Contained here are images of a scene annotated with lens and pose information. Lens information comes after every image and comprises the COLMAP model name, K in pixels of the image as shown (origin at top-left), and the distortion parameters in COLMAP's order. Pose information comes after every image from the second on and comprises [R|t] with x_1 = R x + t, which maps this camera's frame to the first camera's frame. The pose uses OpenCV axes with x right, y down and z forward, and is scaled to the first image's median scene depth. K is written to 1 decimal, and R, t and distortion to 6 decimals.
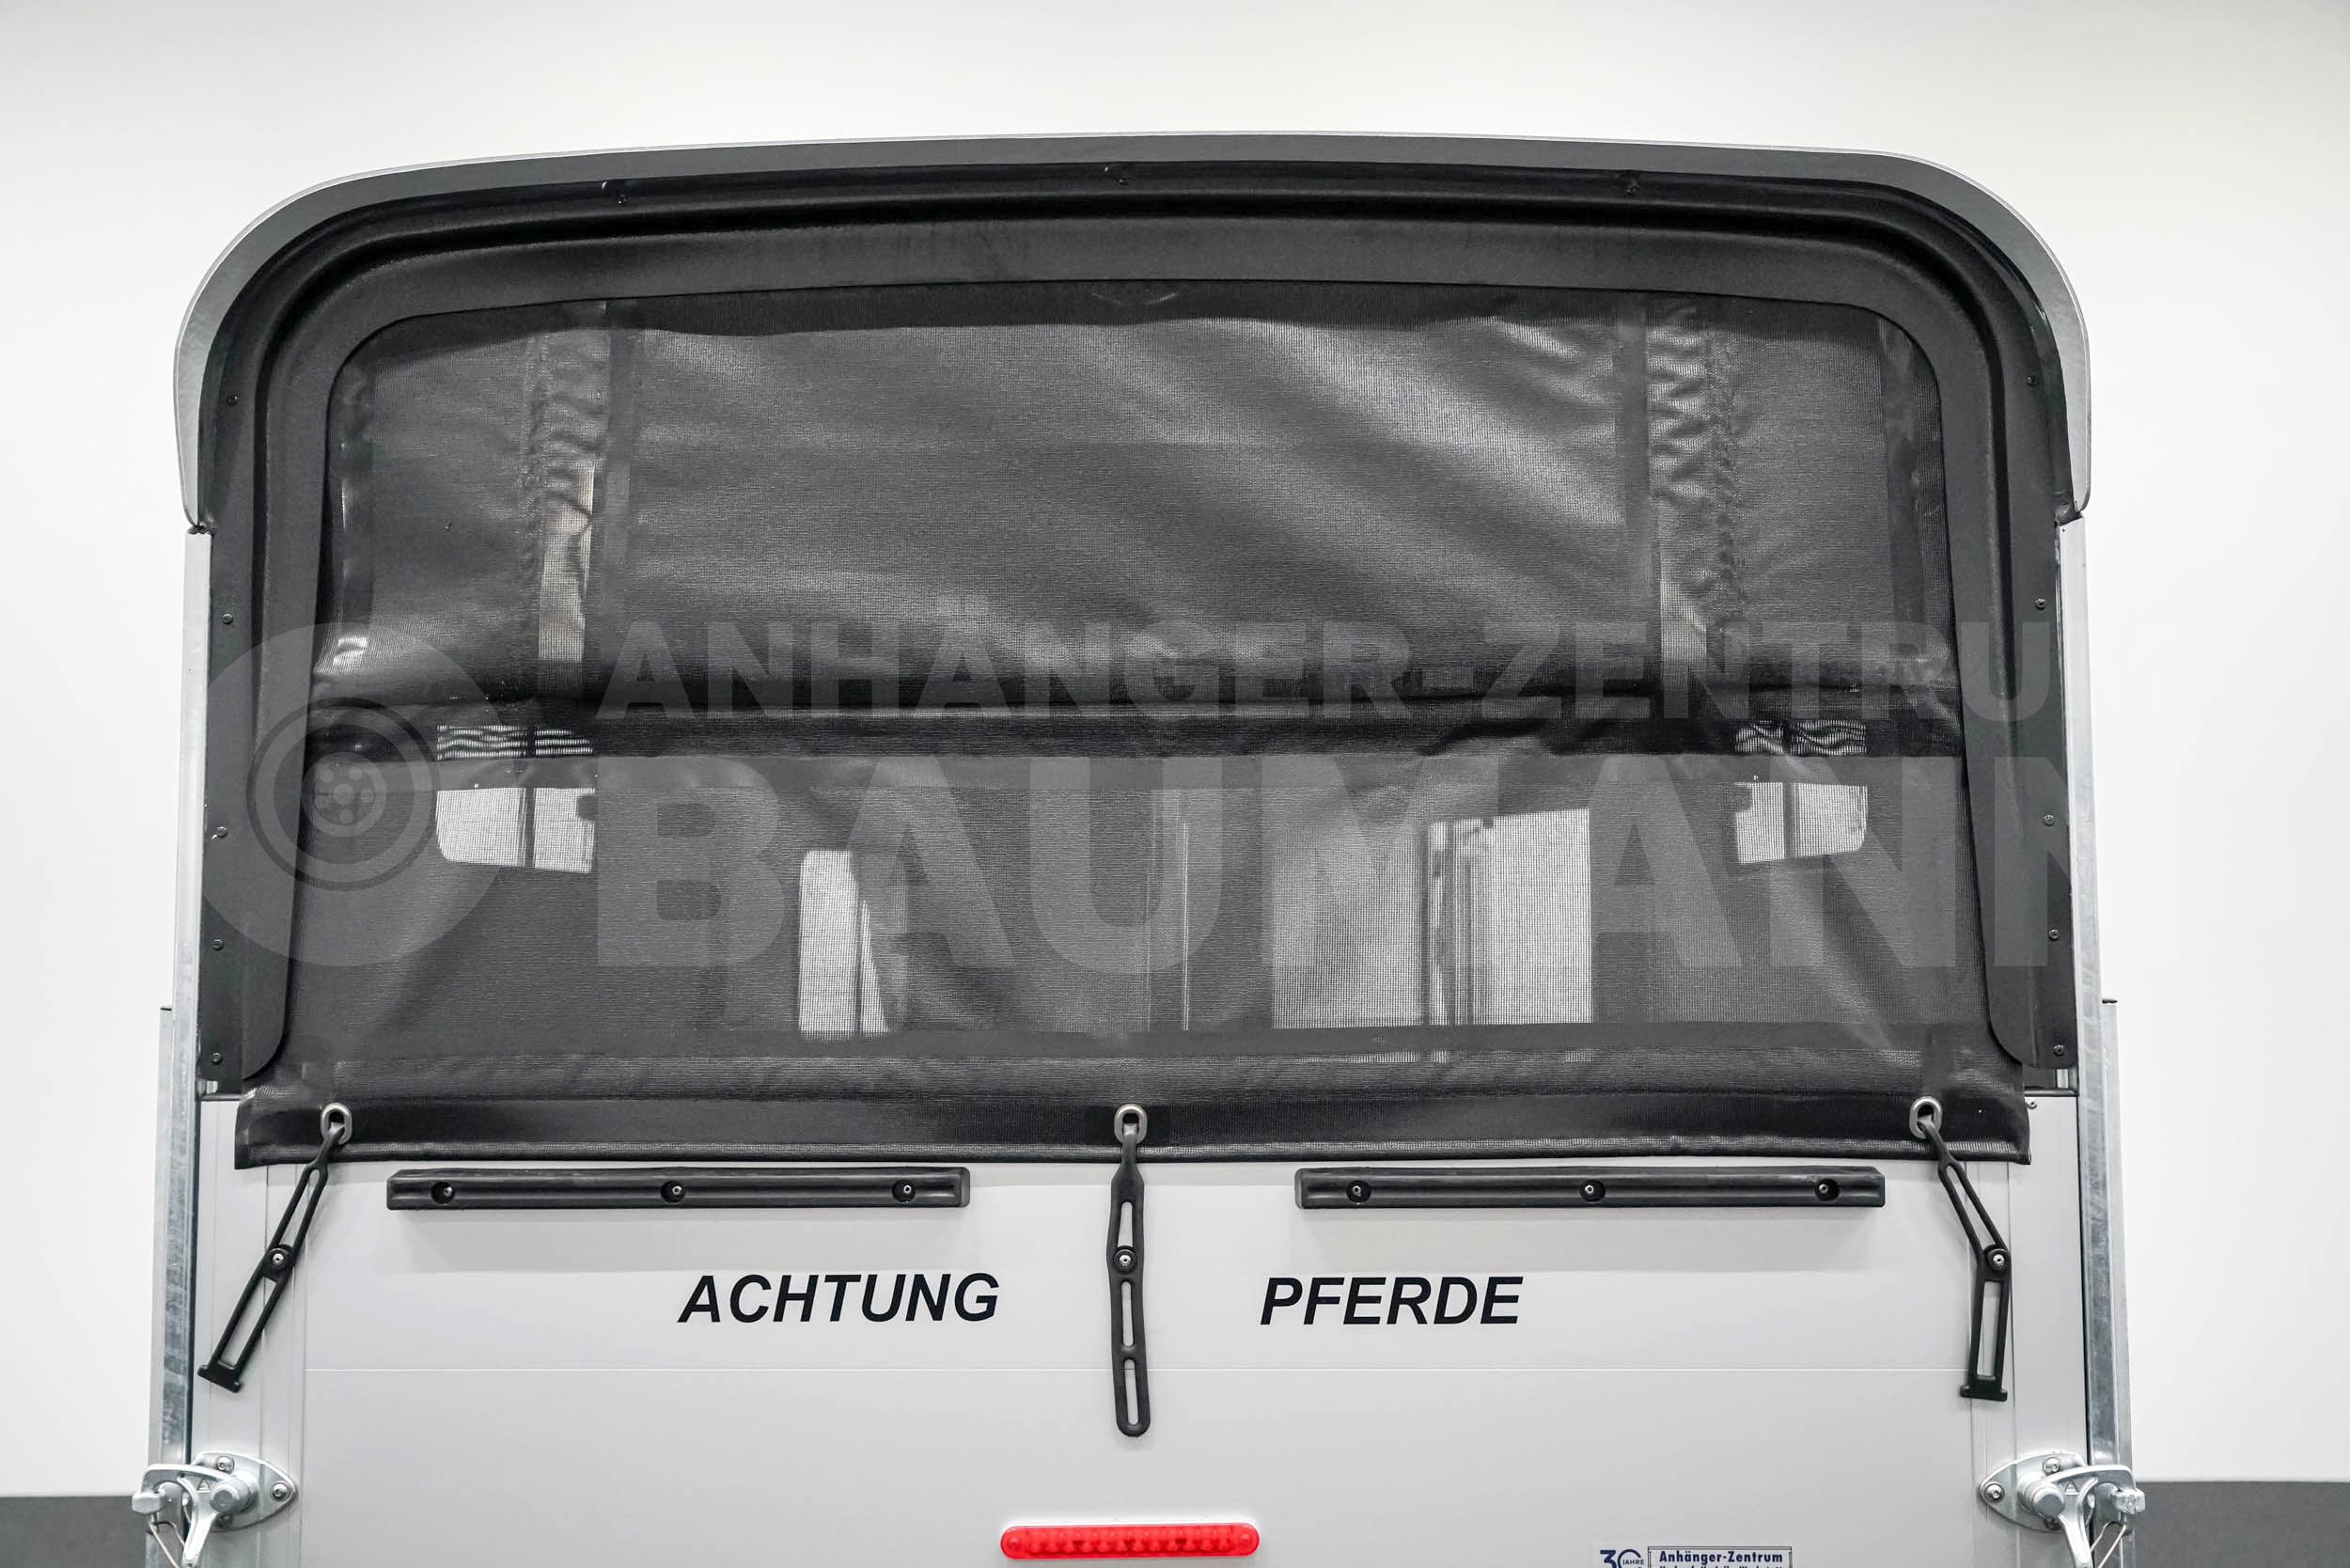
lens RADIAL K [[2370.2, 0, 1178.4], [0, 2370.2, 774.6], [0, 0, 1]] dist [0.002427, 0.000000]
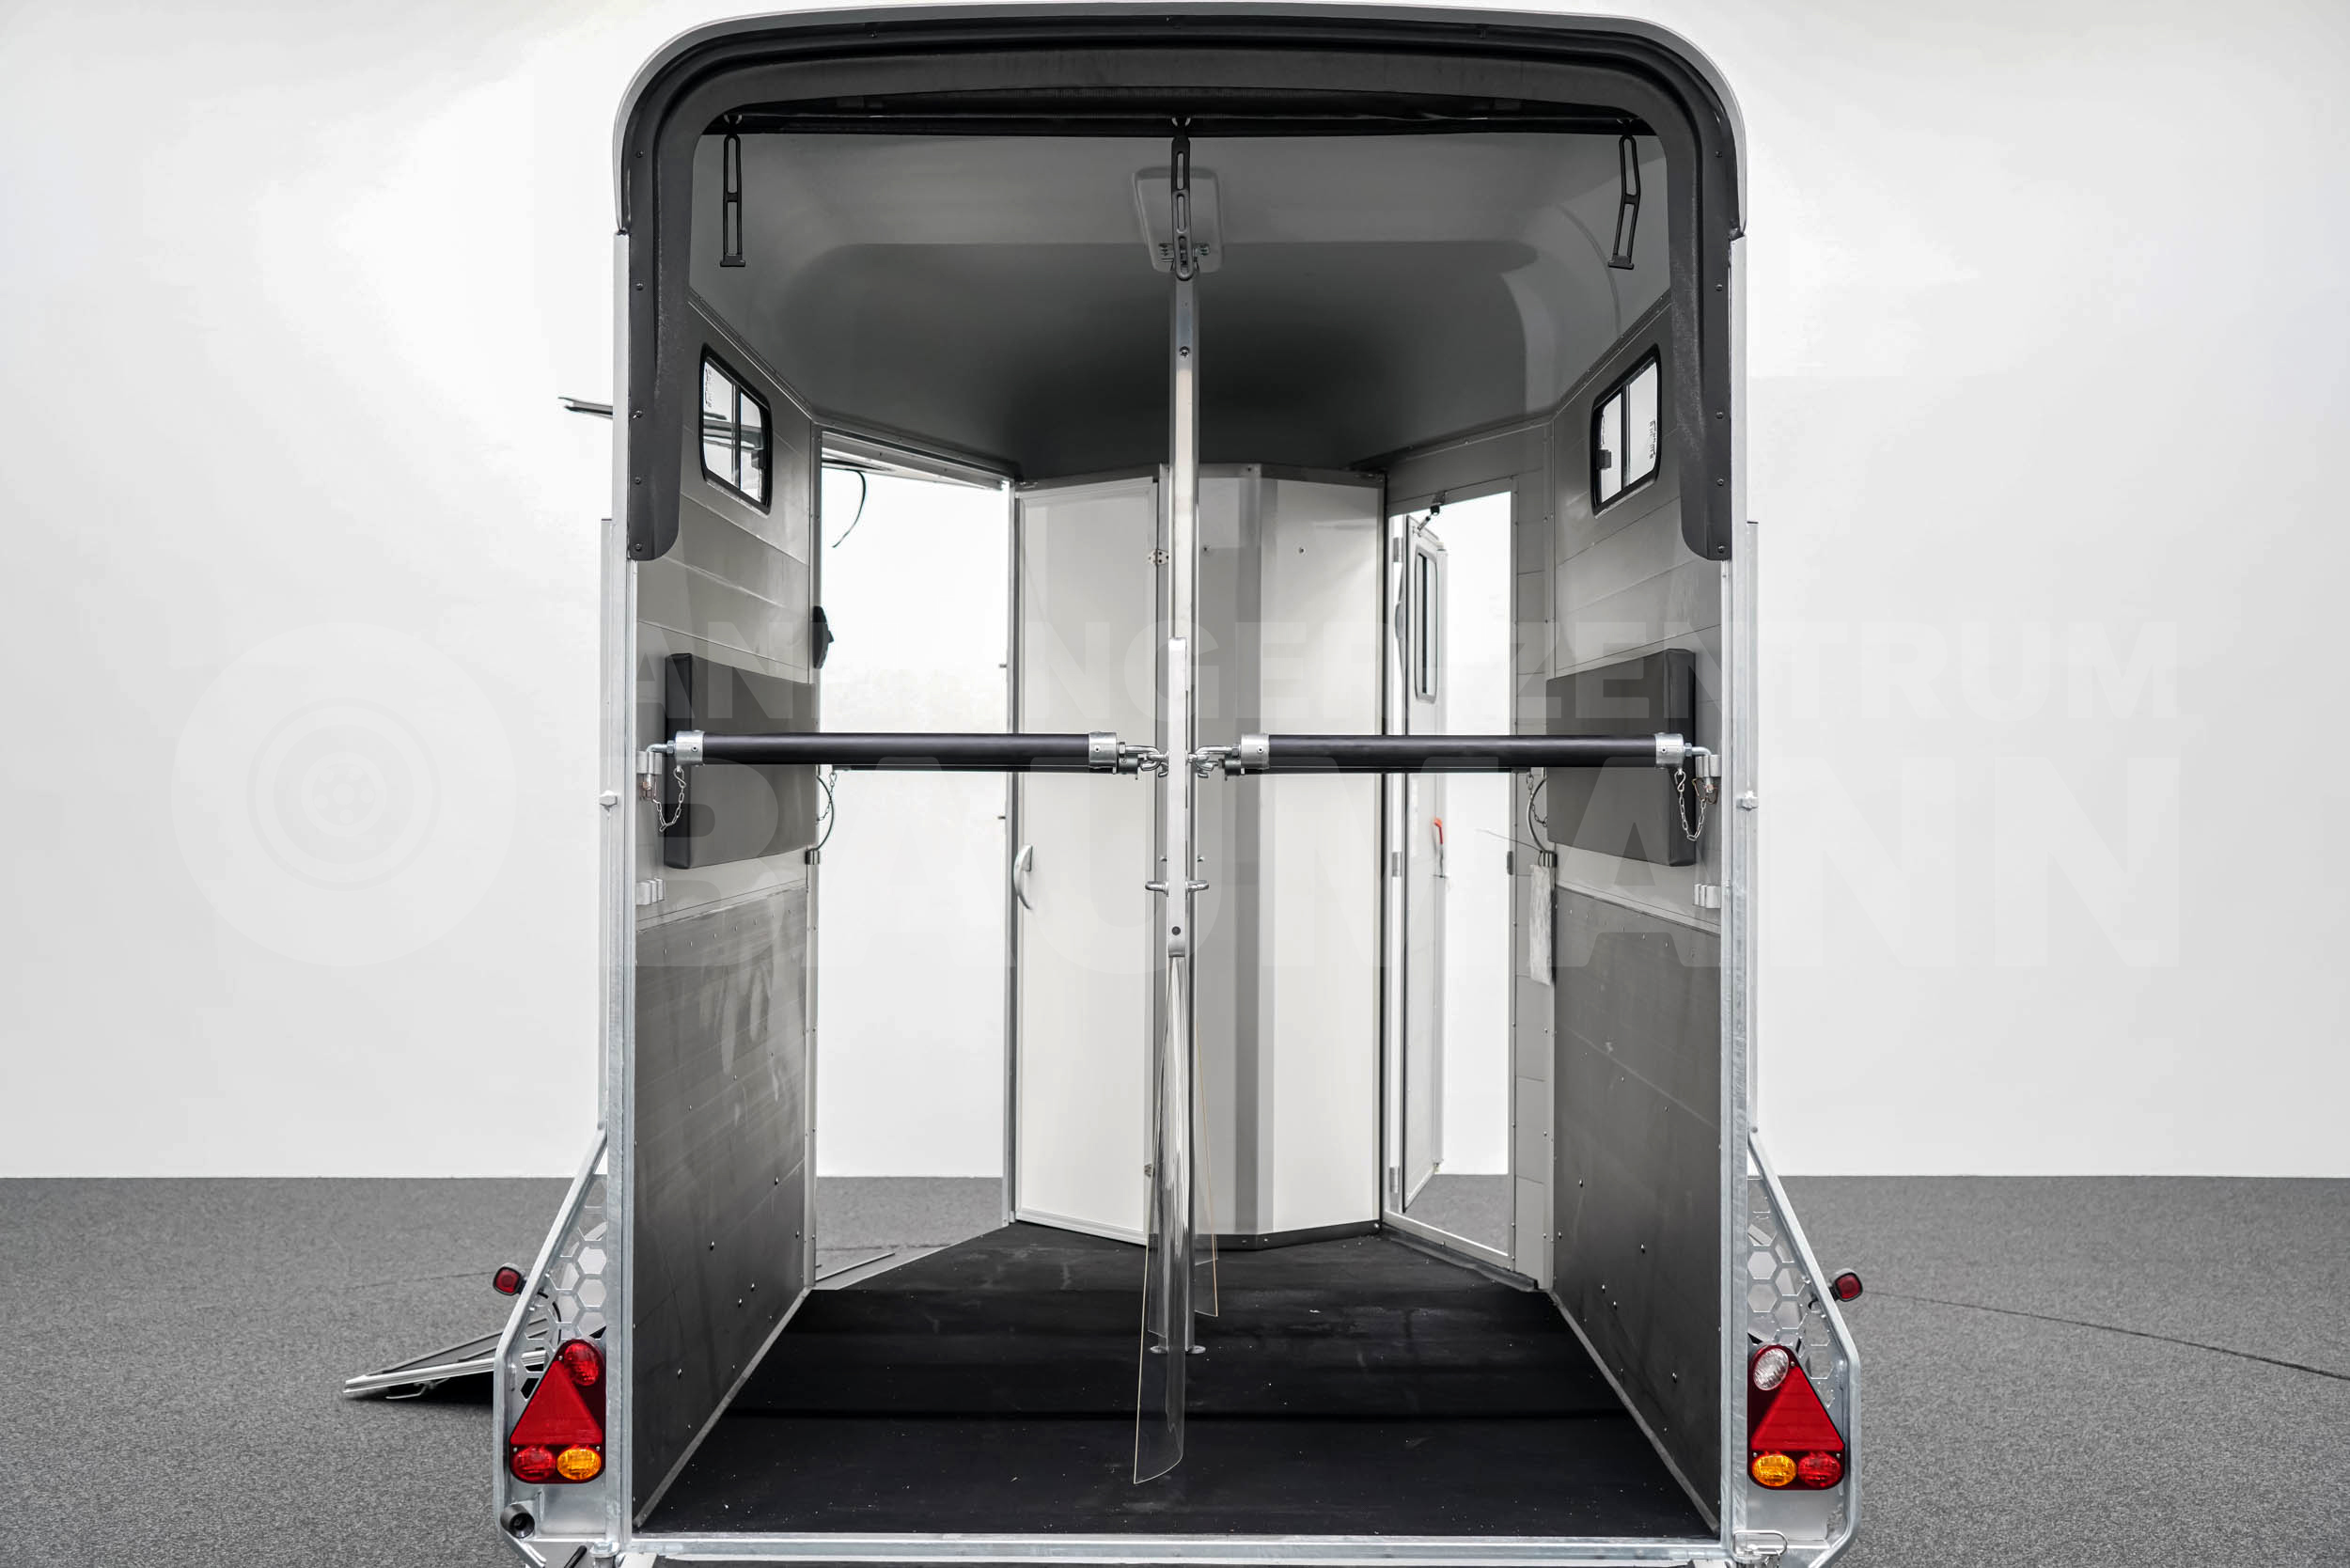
lens RADIAL K [[2744.8, 0, 1172.6], [0, 2744.8, 761.9], [0, 0, 1]] dist [-0.008616, 0.000000]
pose [[0.999928, 0.008112, 0.008883, -0.038687], [-0.008613, 0.998284, 0.057915, 0.151897], [-0.008398, -0.057987, 0.998282, -0.943207]]
